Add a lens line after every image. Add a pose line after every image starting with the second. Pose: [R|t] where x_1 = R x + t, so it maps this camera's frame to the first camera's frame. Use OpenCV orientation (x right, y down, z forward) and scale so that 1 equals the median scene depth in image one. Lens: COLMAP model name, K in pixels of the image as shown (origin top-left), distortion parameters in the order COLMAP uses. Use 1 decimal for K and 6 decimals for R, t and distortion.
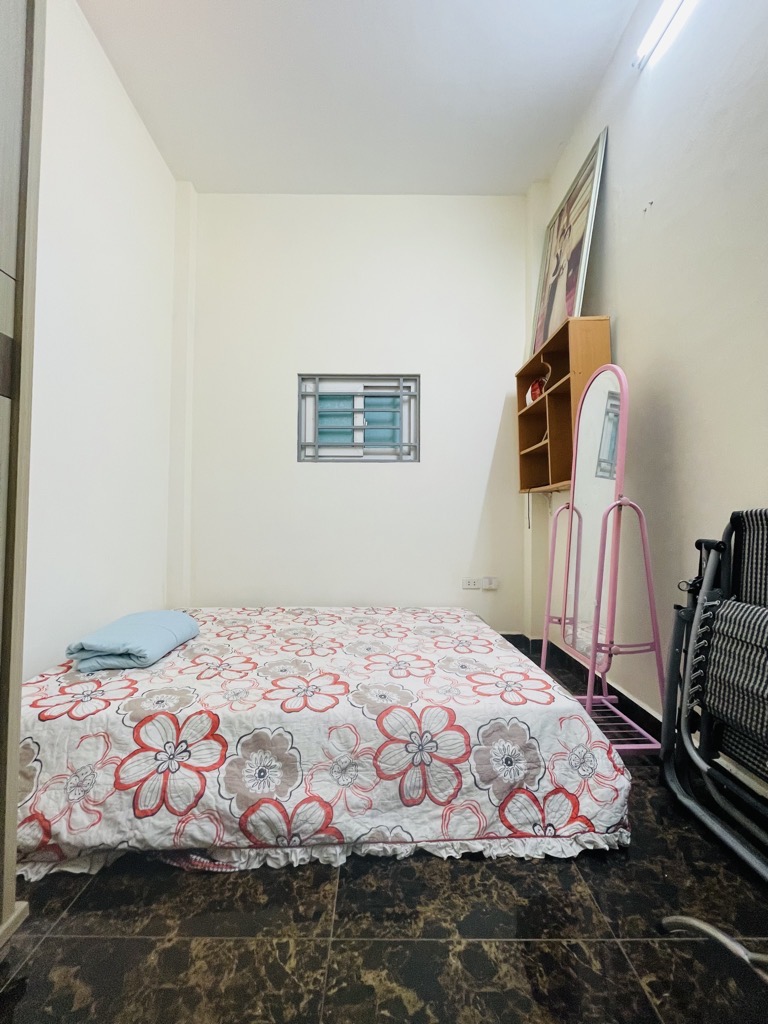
lens RADIAL K [[408.7, 0, 383.0], [0, 408.7, 513.6], [0, 0, 1]] dist [-0.003646, -0.000336]
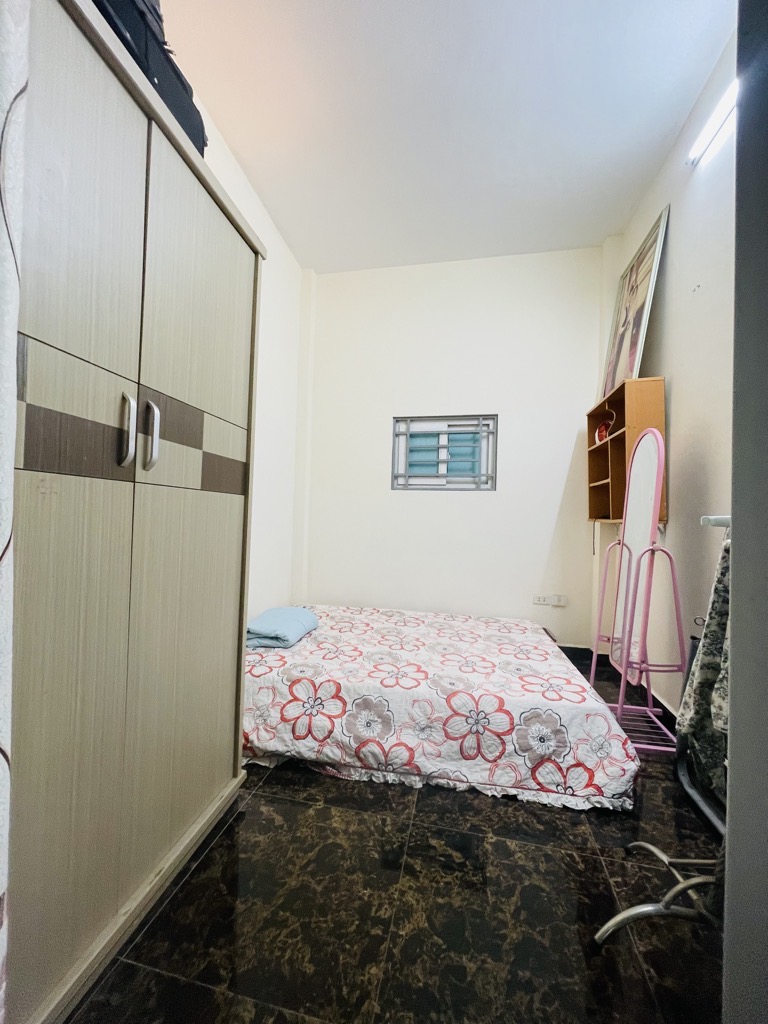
lens RADIAL K [[408.7, 0, 381.4], [0, 408.7, 514.5], [0, 0, 1]] dist [-0.003646, -0.000336]
pose [[0.976111, 0.019735, -0.216375, 0.058933], [-0.018140, 0.999792, 0.009355, -0.147111], [0.216514, -0.005207, 0.976266, -0.435405]]
